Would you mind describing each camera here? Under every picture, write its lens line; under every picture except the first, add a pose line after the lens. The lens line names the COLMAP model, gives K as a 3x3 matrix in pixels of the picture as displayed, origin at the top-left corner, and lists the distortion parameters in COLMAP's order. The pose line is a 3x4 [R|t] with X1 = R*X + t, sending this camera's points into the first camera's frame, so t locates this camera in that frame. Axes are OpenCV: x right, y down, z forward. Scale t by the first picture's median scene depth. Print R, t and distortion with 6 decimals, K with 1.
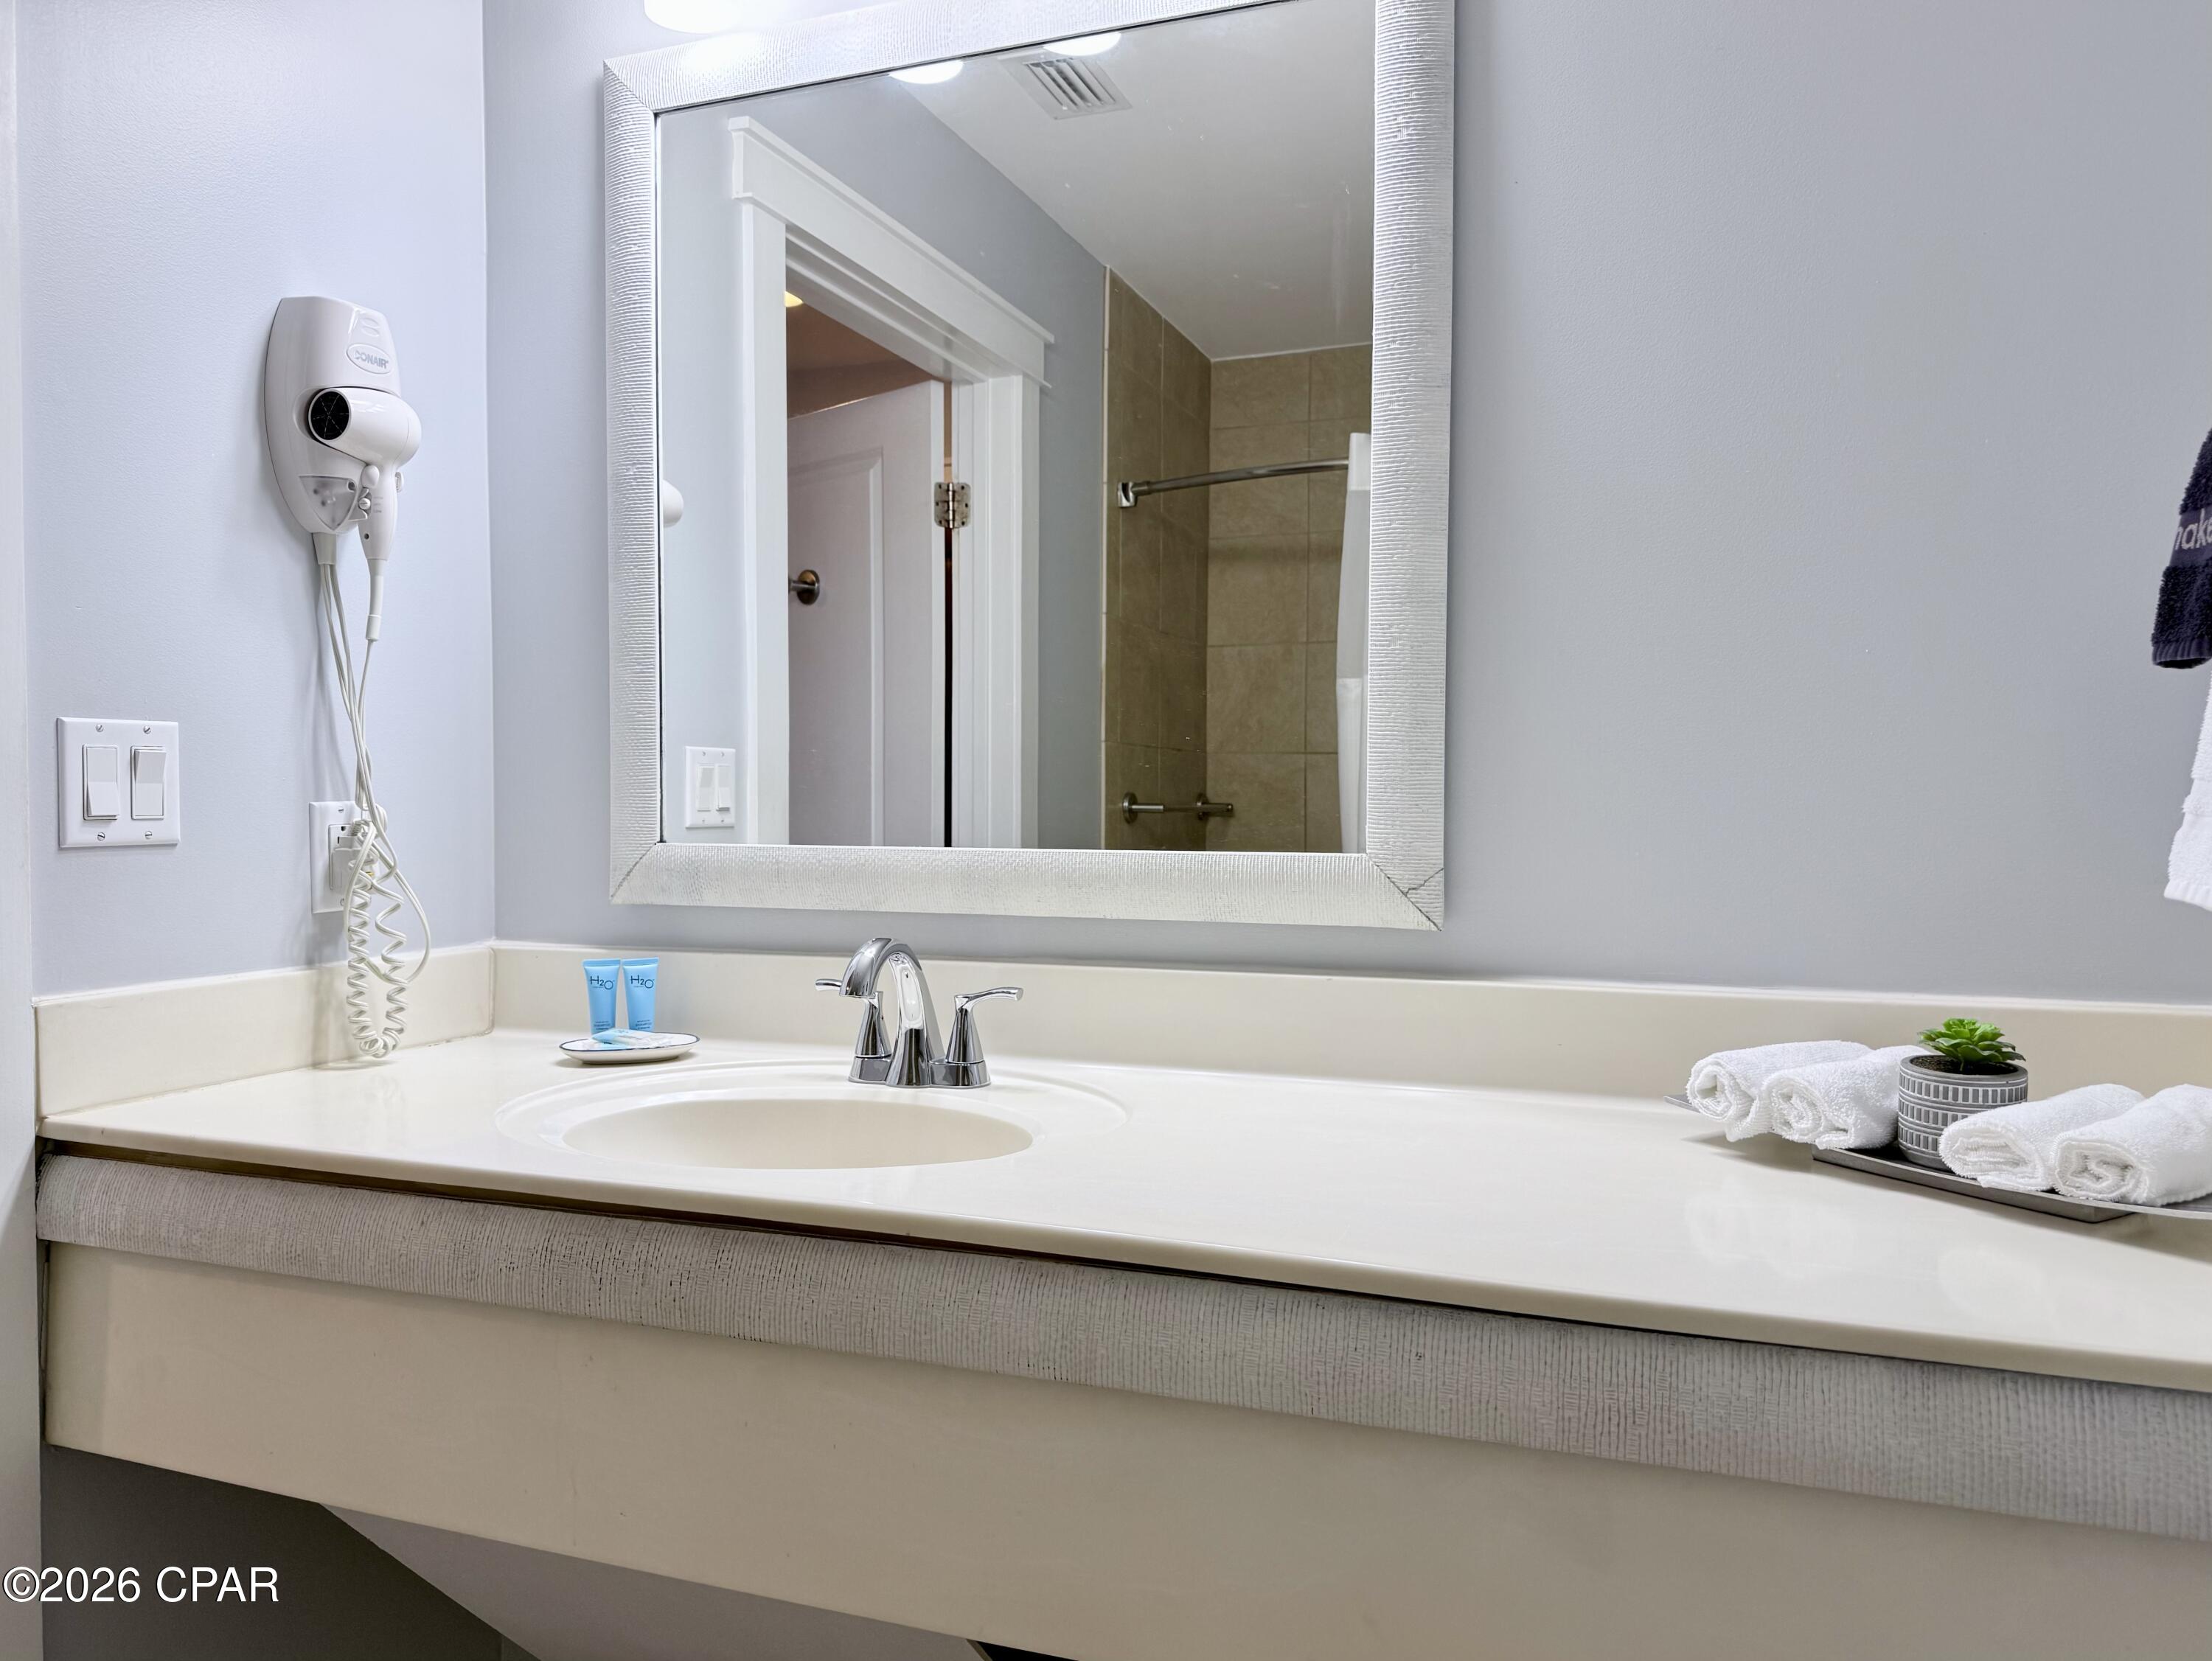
lens RADIAL K [[1570.4, 0, 1111.6], [0, 1570.4, 826.5], [0, 0, 1]] dist [0.123039, -0.189167]
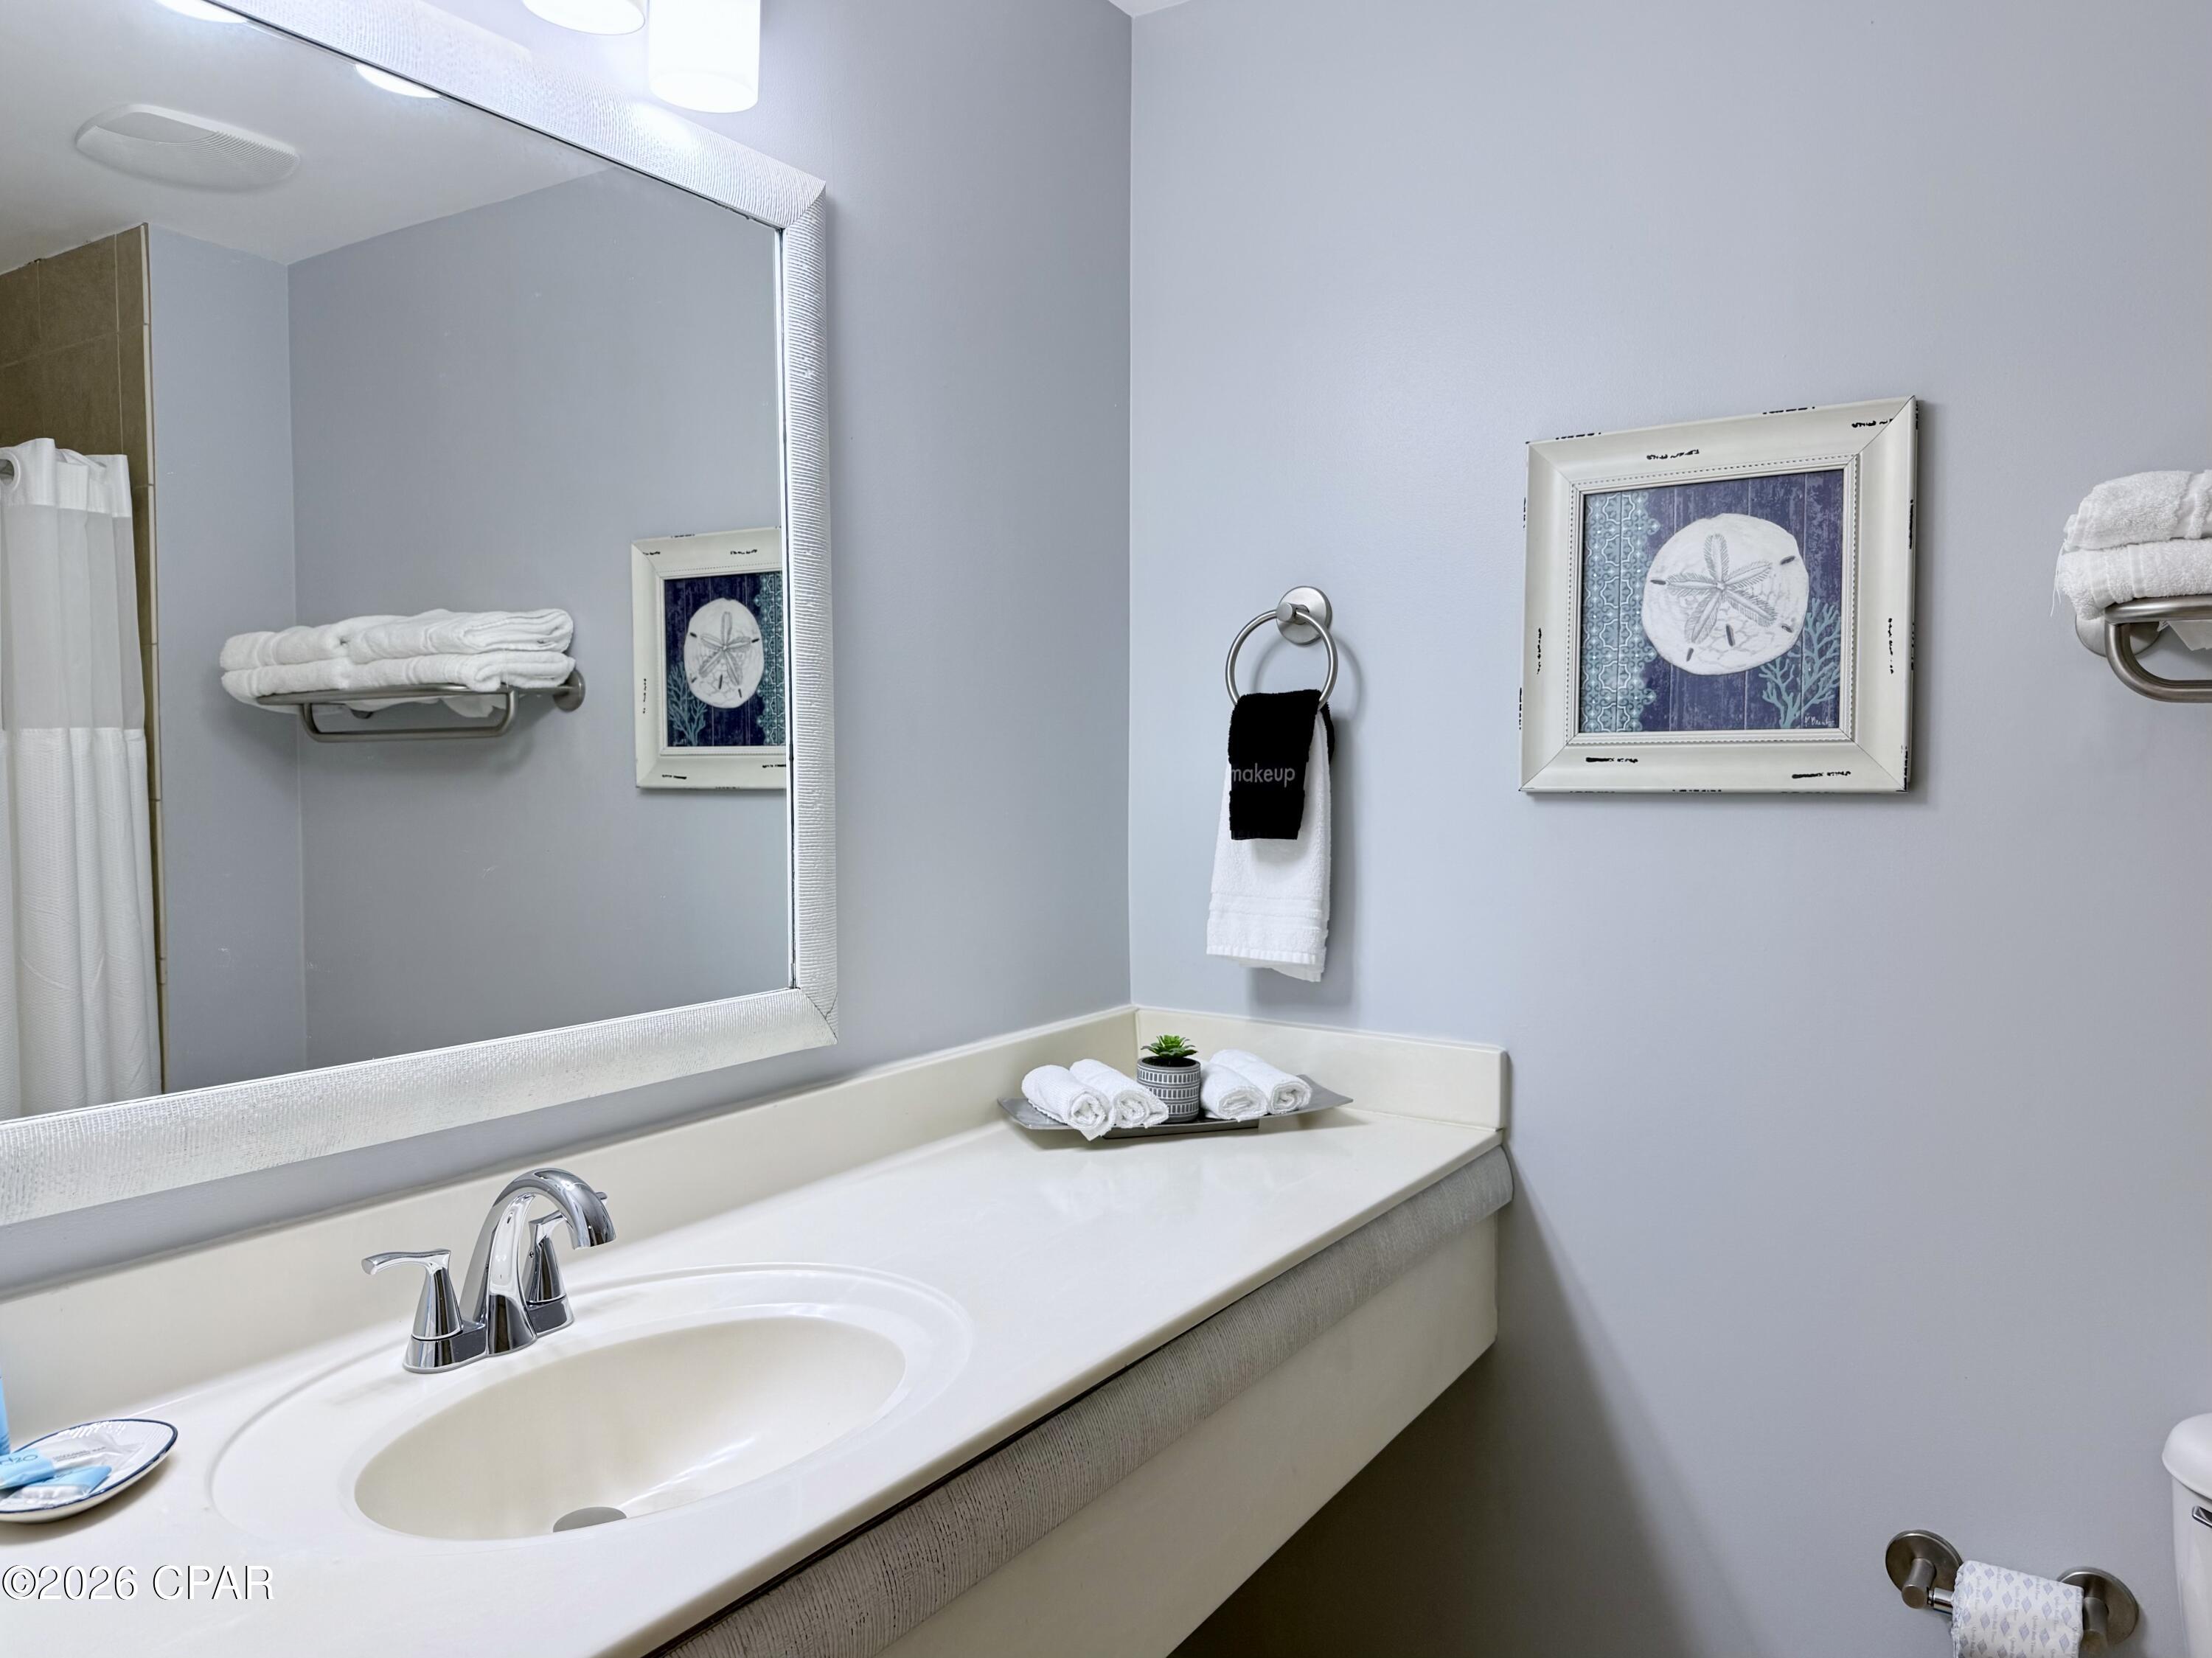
lens RADIAL K [[1570.4, 0, 1111.6], [0, 1570.4, 825.0], [0, 0, 1]] dist [0.123039, -0.189167]
pose [[0.197989, -0.033581, 0.979629, -0.924427], [0.028032, 0.999198, 0.028587, -0.129165], [-0.979803, 0.021801, 0.198772, 0.552265]]
